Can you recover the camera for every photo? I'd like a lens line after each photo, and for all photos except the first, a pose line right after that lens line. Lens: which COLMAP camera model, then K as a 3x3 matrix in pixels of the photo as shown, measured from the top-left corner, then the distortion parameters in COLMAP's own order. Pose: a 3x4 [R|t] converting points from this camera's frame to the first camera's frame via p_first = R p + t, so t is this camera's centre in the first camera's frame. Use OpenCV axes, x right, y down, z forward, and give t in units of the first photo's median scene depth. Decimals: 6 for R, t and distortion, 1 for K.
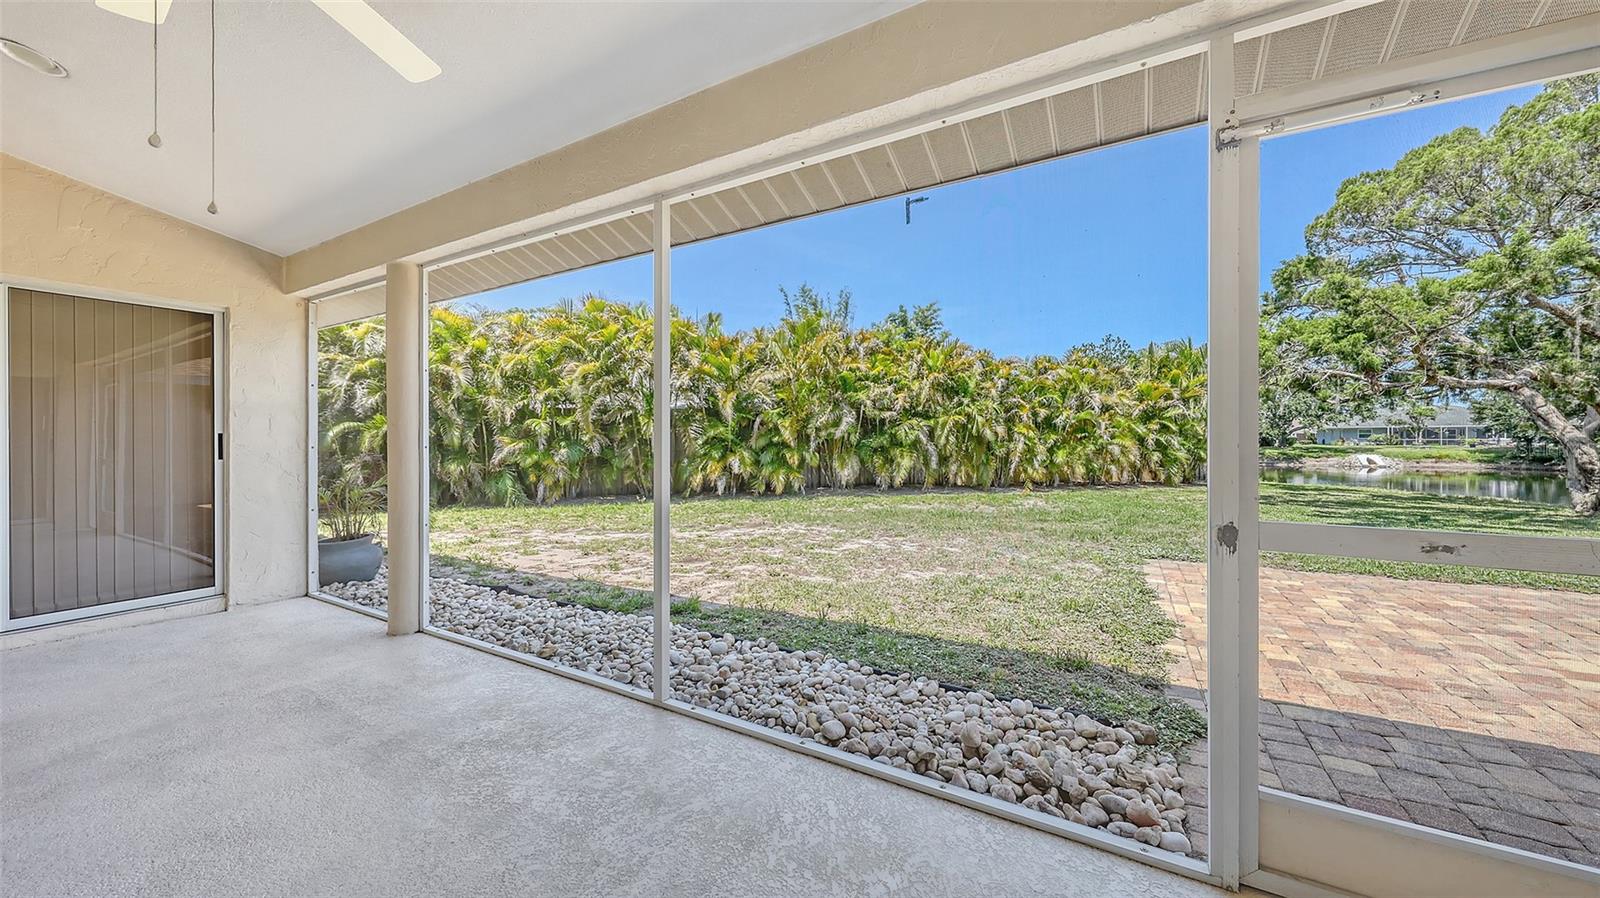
lens RADIAL K [[568.2, 0, 791.9], [0, 568.2, 443.2], [0, 0, 1]] dist [-0.001753, -0.000098]
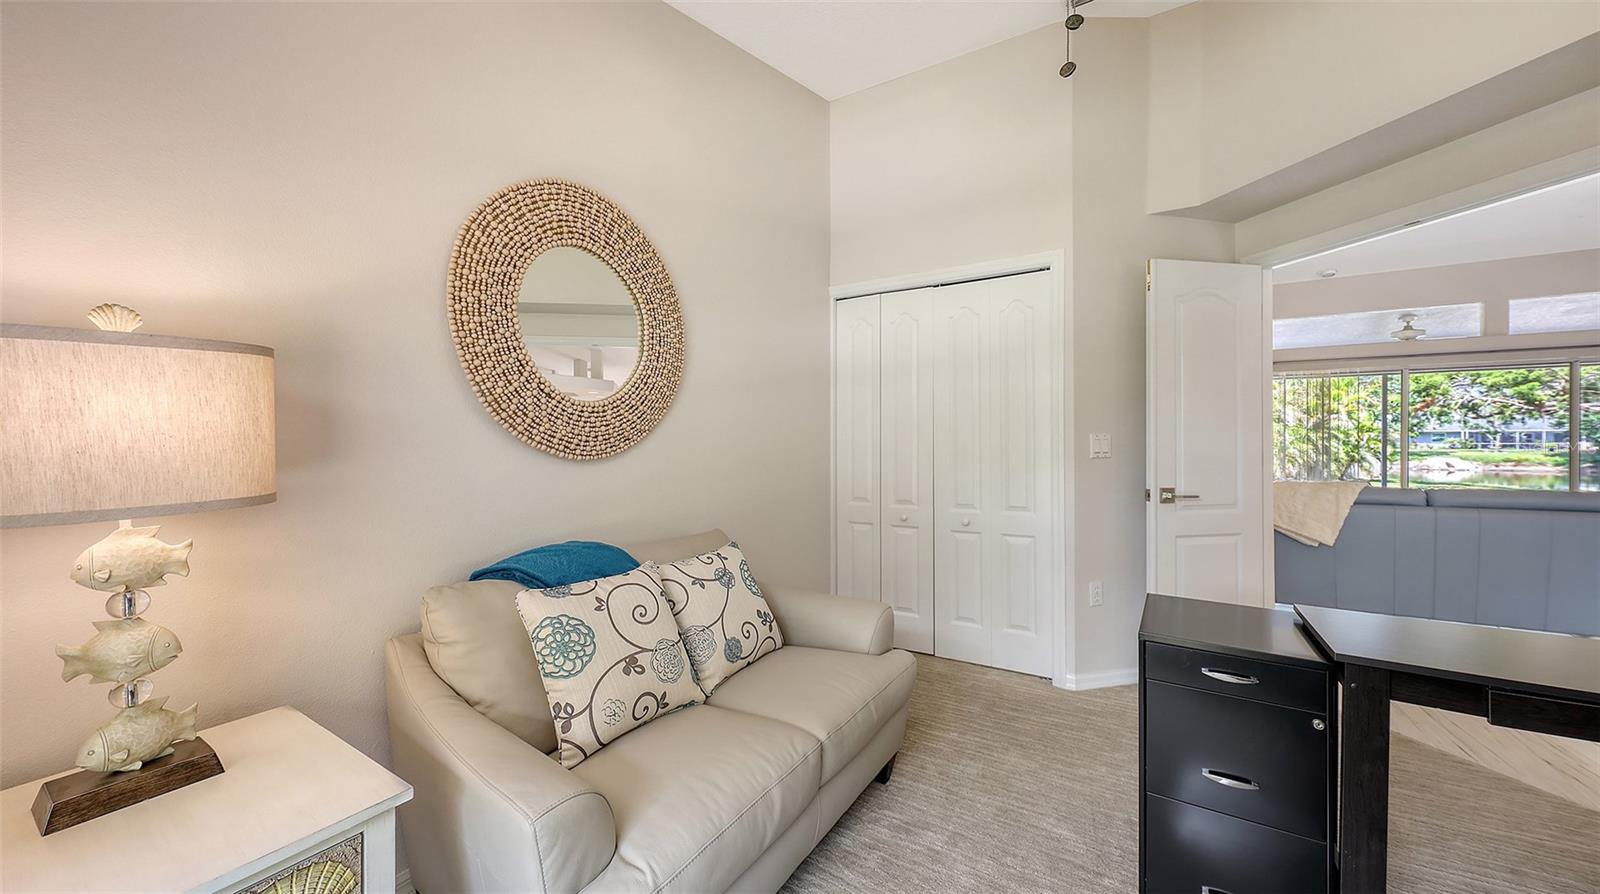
lens RADIAL K [[588.3, 0, 791.2], [0, 588.3, 444.3], [0, 0, 1]] dist [-0.007668, -0.000122]
pose [[0.999459, 0.003791, -0.032655, -0.133464], [-0.003766, 0.999993, 0.000827, -0.001011], [0.032658, -0.000703, 0.999466, -0.091358]]
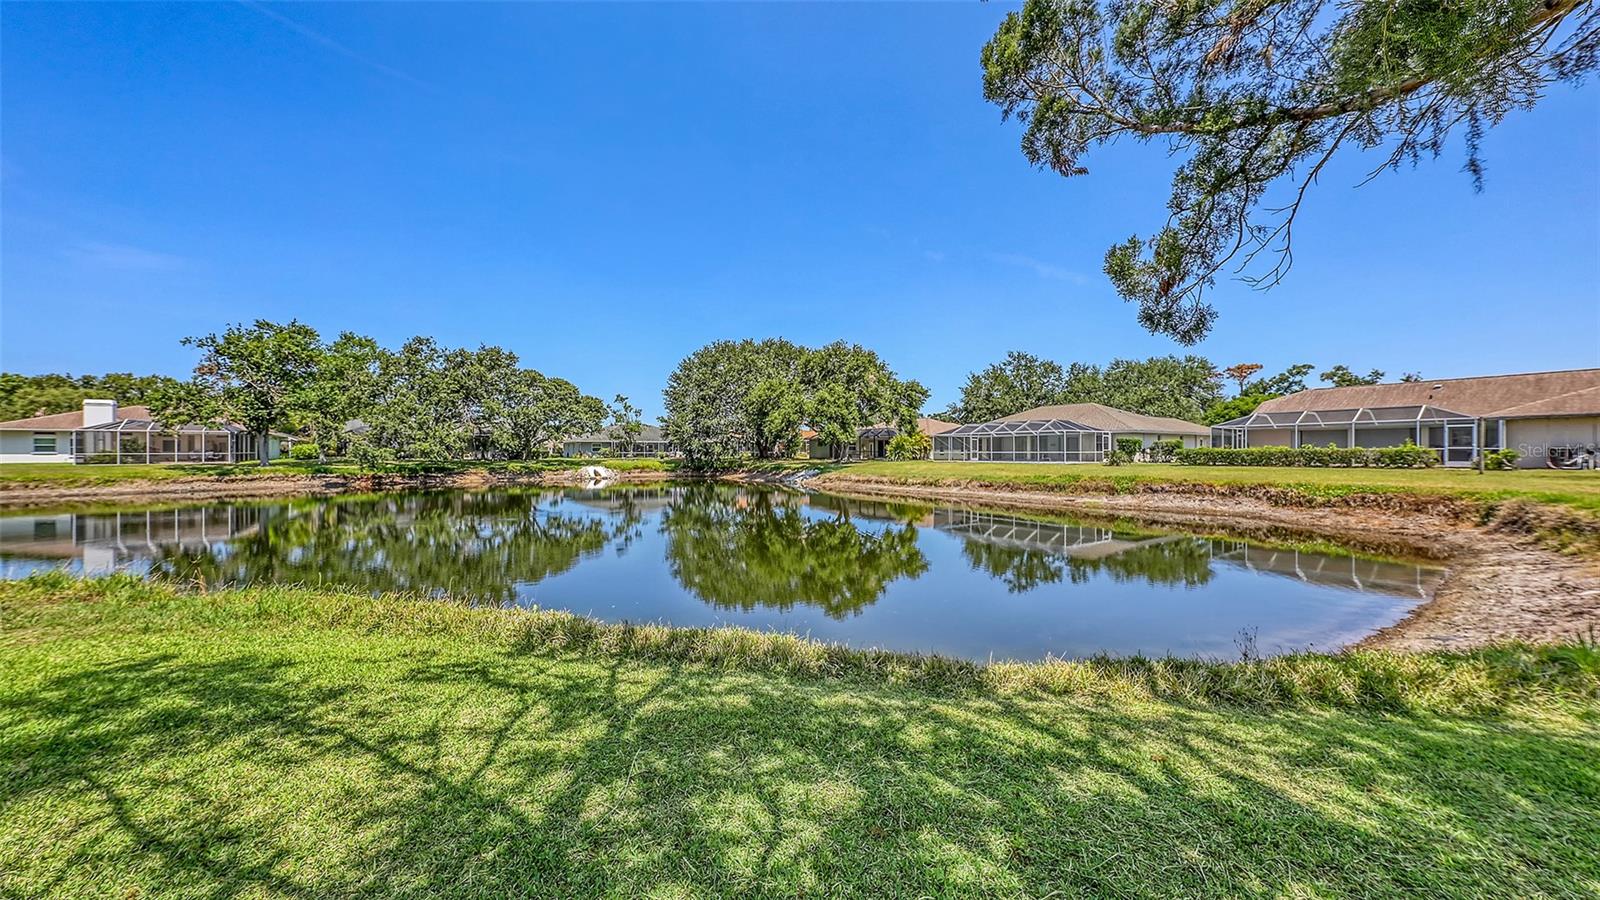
lens RADIAL K [[568.2, 0, 799.8], [0, 568.2, 451.2], [0, 0, 1]] dist [-0.001753, -0.000098]
pose [[0.437877, 0.005102, 0.899021, 0.253193], [0.006974, 0.999935, -0.009072, 0.004157], [-0.899008, 0.010242, 0.437812, 0.216014]]
